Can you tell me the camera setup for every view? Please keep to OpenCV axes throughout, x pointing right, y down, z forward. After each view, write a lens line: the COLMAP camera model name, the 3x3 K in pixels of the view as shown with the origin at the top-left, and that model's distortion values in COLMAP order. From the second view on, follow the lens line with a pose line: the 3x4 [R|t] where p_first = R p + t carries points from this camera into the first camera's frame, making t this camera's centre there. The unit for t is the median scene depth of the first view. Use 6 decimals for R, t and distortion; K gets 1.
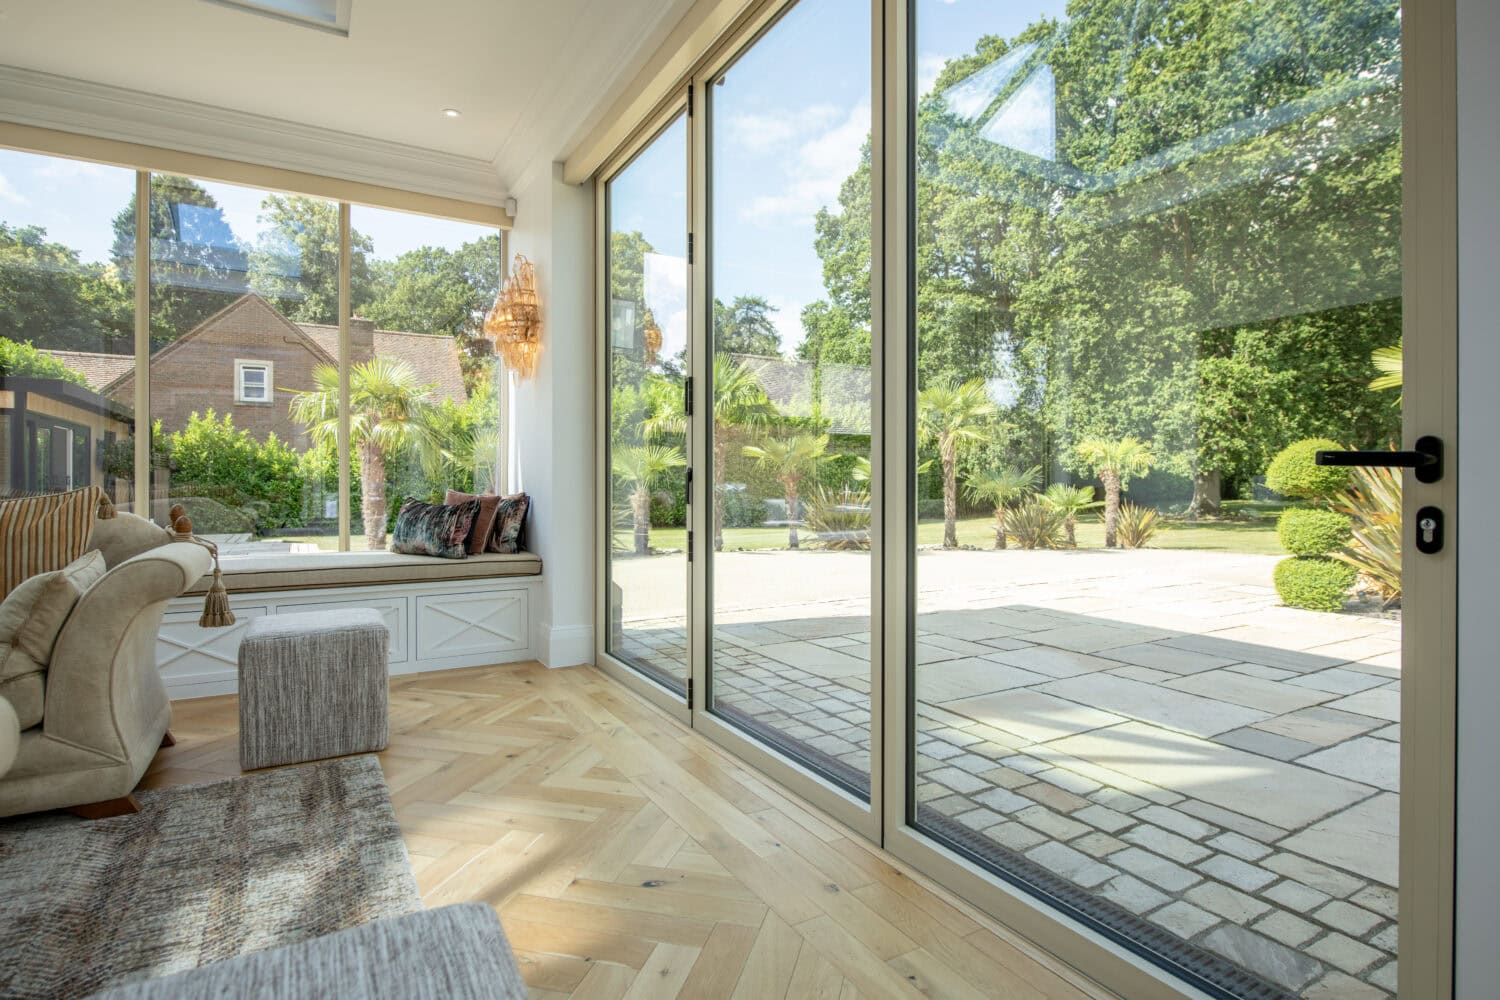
lens RADIAL K [[772.3, 0, 750.0], [0, 772.3, 500.0], [0, 0, 1]] dist [-0.011501, -0.000670]
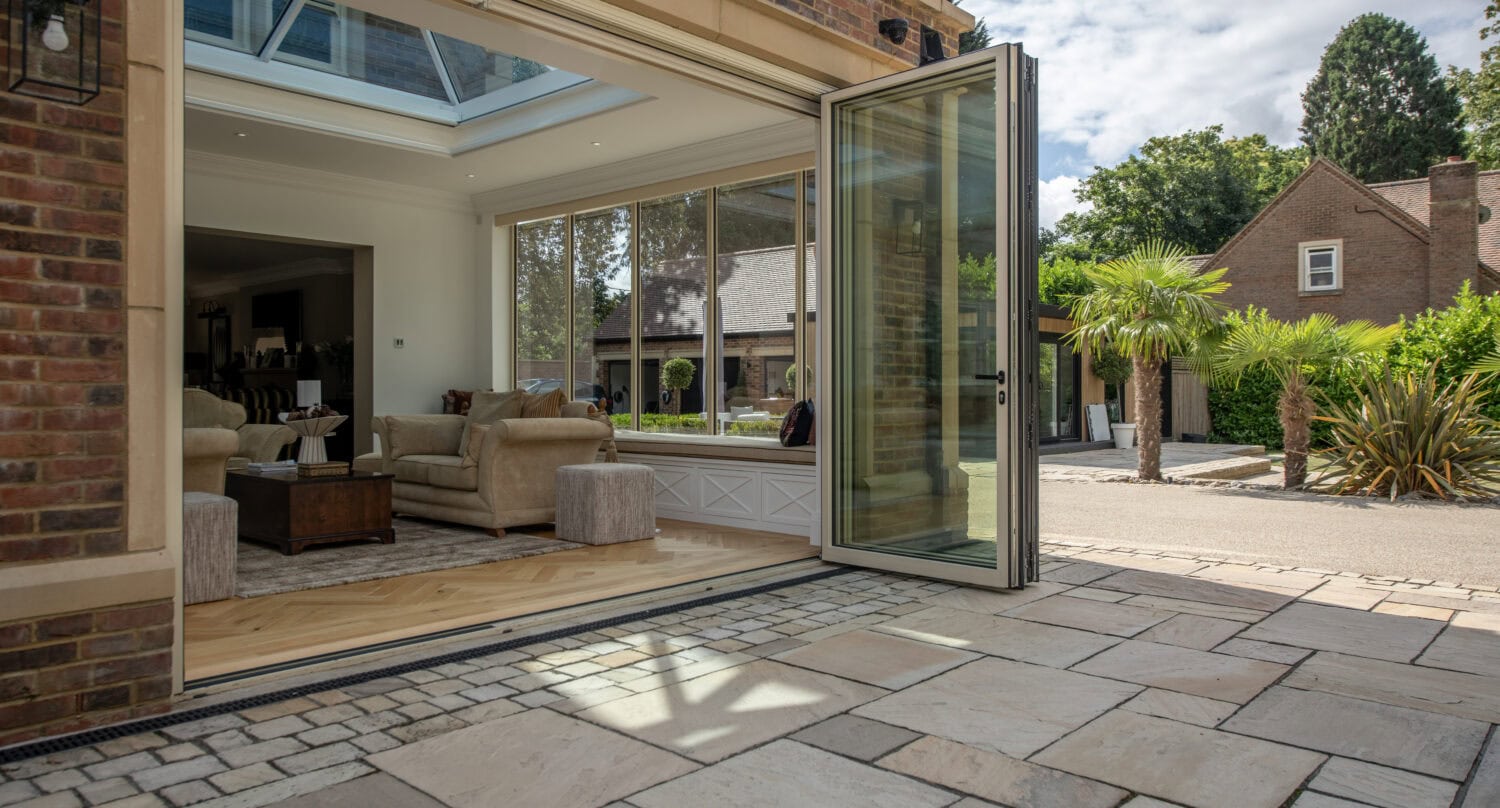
lens RADIAL K [[1008.5, 0, 750.0], [0, 1008.5, 404.0], [0, 0, 1]] dist [-0.001341, -0.000494]
pose [[0.294965, 0.014654, -0.955396, 0.220376], [-0.020467, 0.999750, 0.009016, -0.001647], [0.955289, 0.016895, 0.295191, 0.085296]]
